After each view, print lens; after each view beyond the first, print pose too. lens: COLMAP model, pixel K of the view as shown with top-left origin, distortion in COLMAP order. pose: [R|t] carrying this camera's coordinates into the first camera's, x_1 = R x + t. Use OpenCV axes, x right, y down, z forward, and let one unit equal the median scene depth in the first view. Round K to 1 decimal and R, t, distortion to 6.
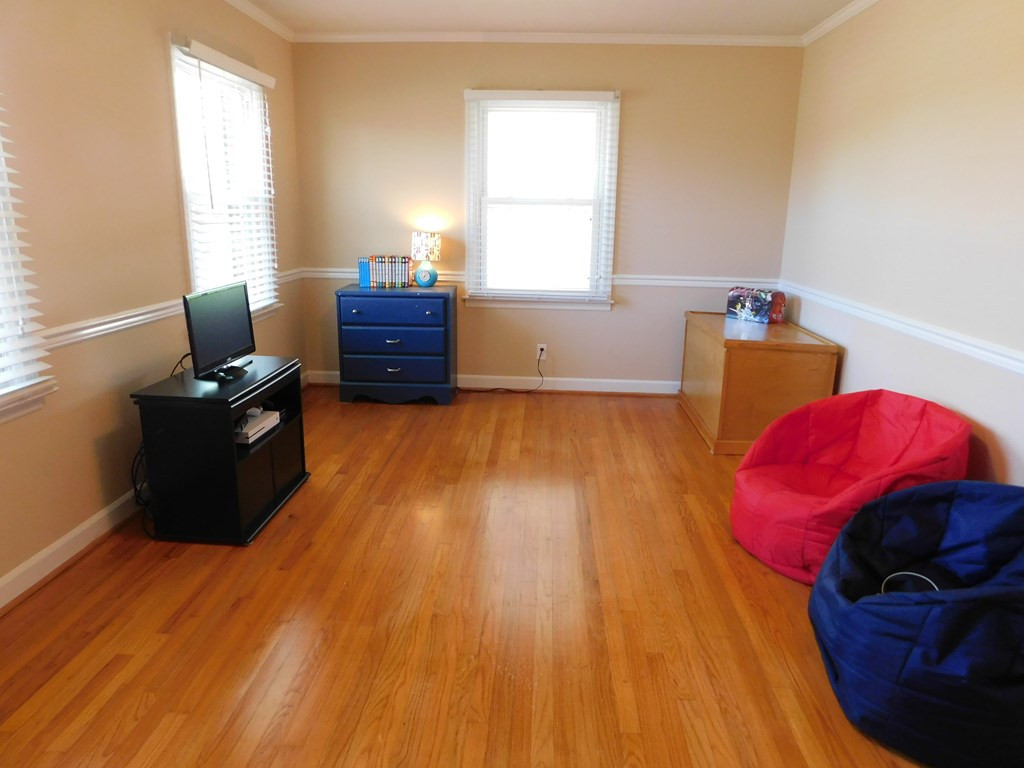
lens RADIAL K [[668.7, 0, 506.3], [0, 668.7, 382.4], [0, 0, 1]] dist [-0.080538, 0.059500]
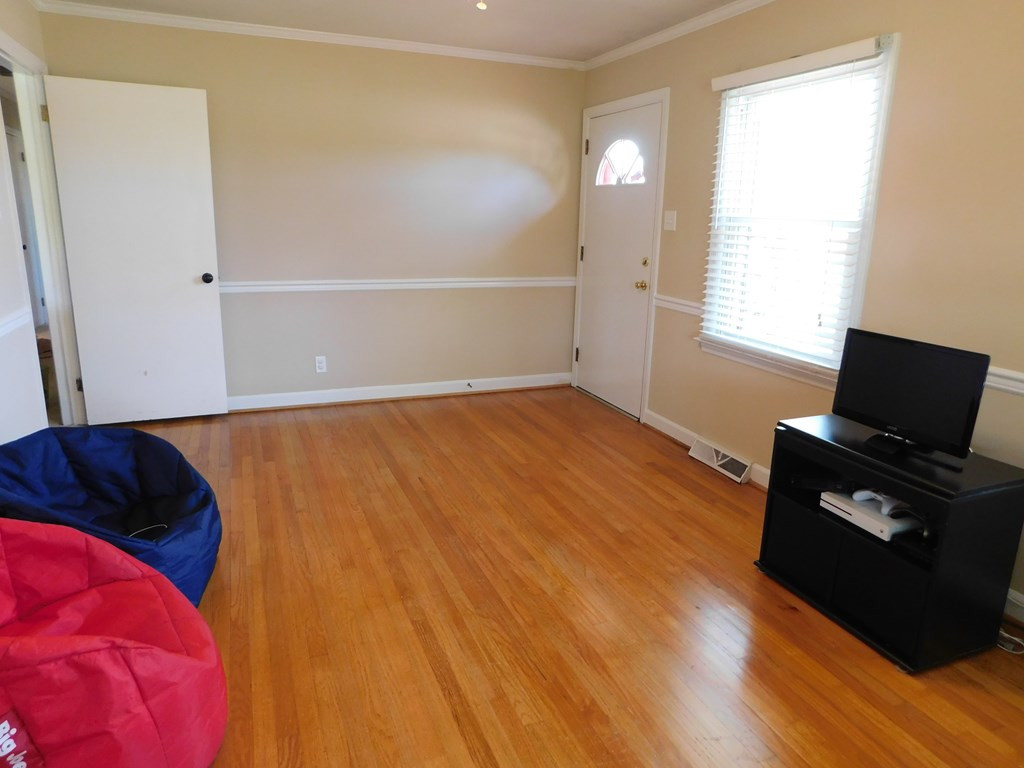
lens RADIAL K [[668.7, 0, 506.3], [0, 668.7, 382.4], [0, 0, 1]] dist [-0.080538, 0.059500]
pose [[-0.903938, 0.060906, -0.423305, 0.467516], [-0.148995, 0.882944, 0.445208, -0.505913], [0.400870, 0.465510, -0.789052, 1.955566]]
